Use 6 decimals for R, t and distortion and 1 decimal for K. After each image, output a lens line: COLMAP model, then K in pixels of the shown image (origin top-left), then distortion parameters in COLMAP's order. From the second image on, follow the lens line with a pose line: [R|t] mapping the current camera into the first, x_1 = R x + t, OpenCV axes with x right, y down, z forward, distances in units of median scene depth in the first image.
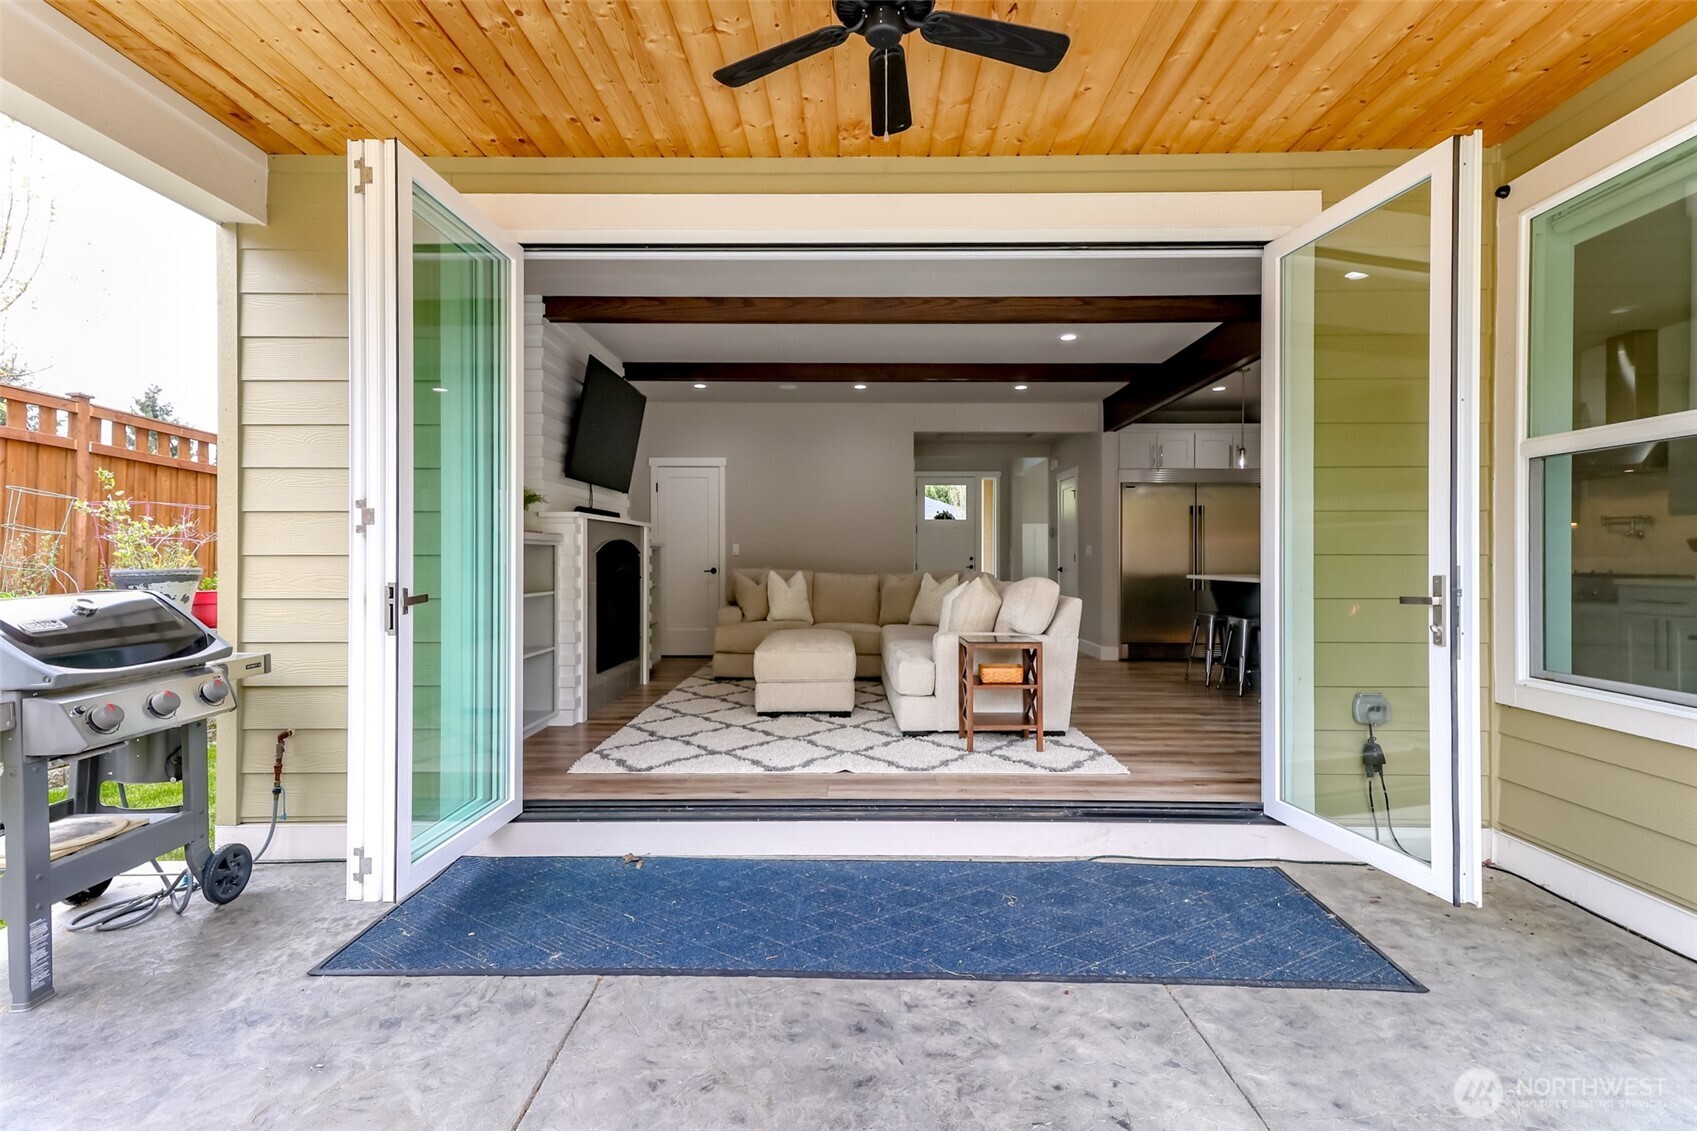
lens RADIAL K [[776.4, 0, 845.1], [0, 776.4, 559.9], [0, 0, 1]] dist [0.004820, 0.000447]
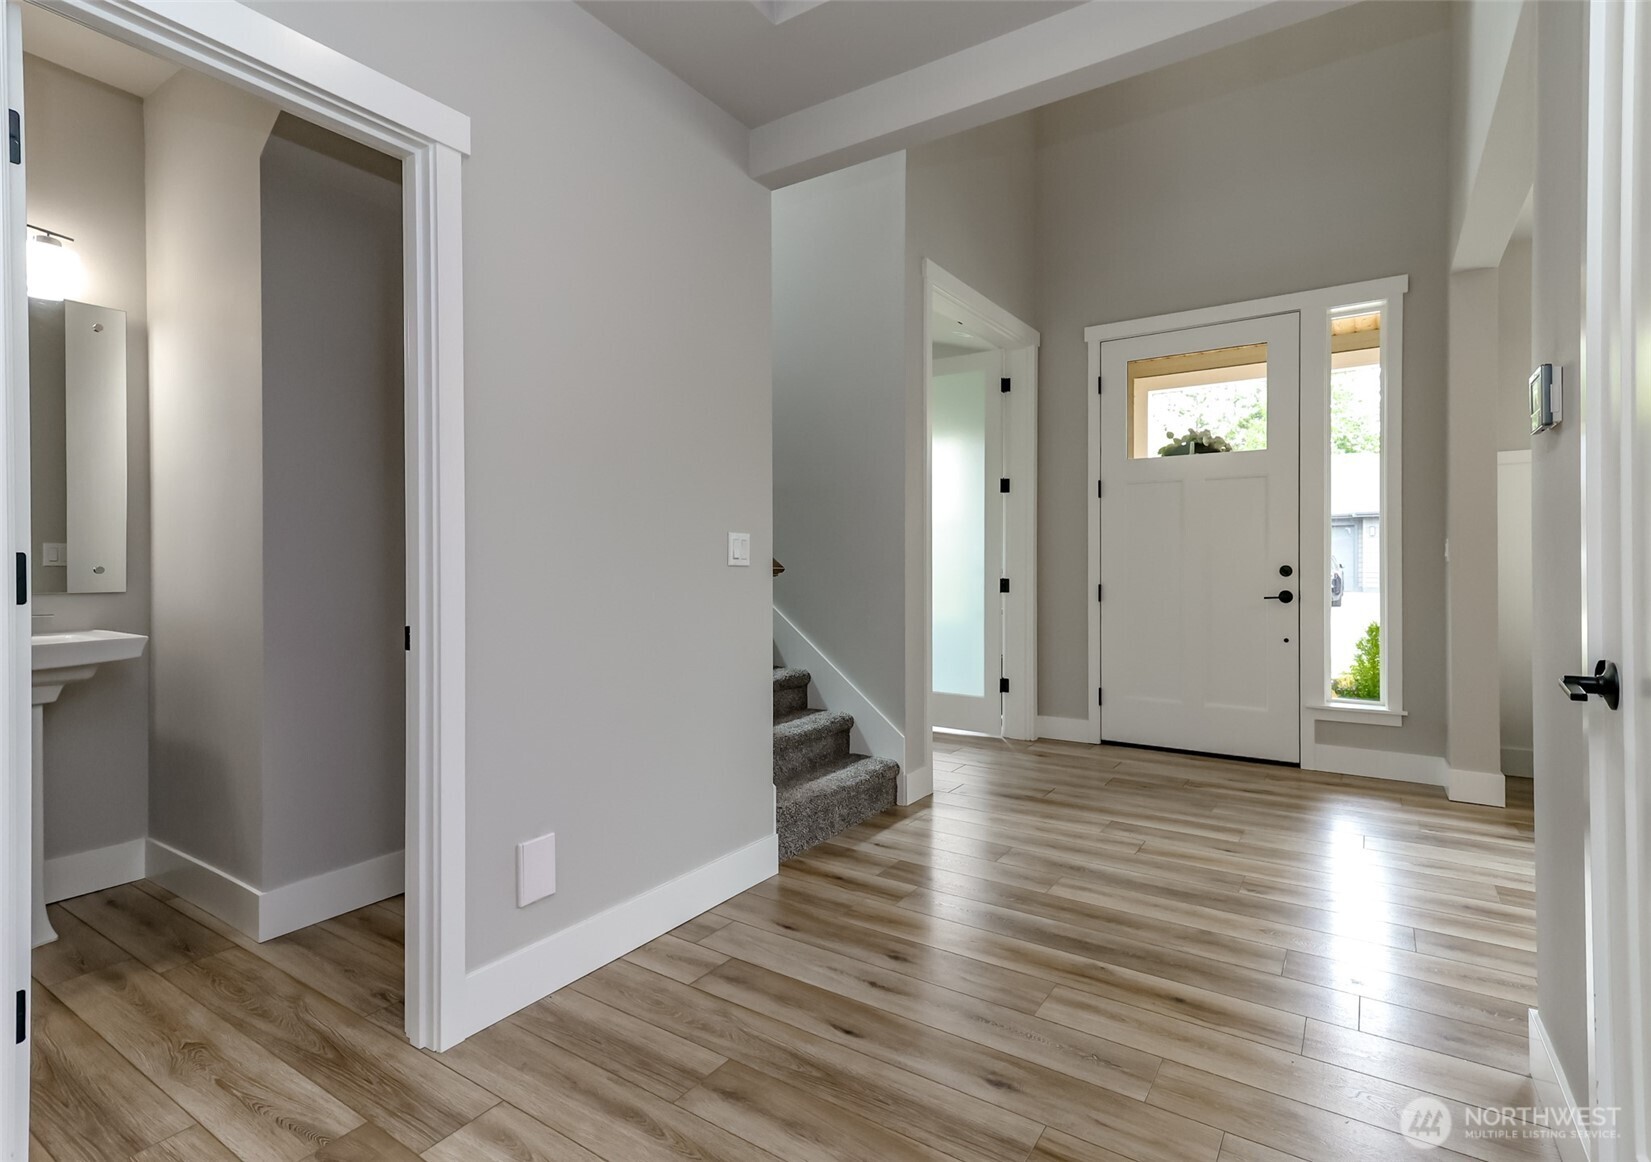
lens RADIAL K [[807.4, 0, 822.3], [0, 807.4, 574.1], [0, 0, 1]] dist [0.005547, 0.000457]
pose [[0.844420, -0.001099, -0.535681, 0.196520], [0.002855, 0.999993, 0.002449, -0.001820], [0.535675, -0.003598, 0.844417, 0.684979]]
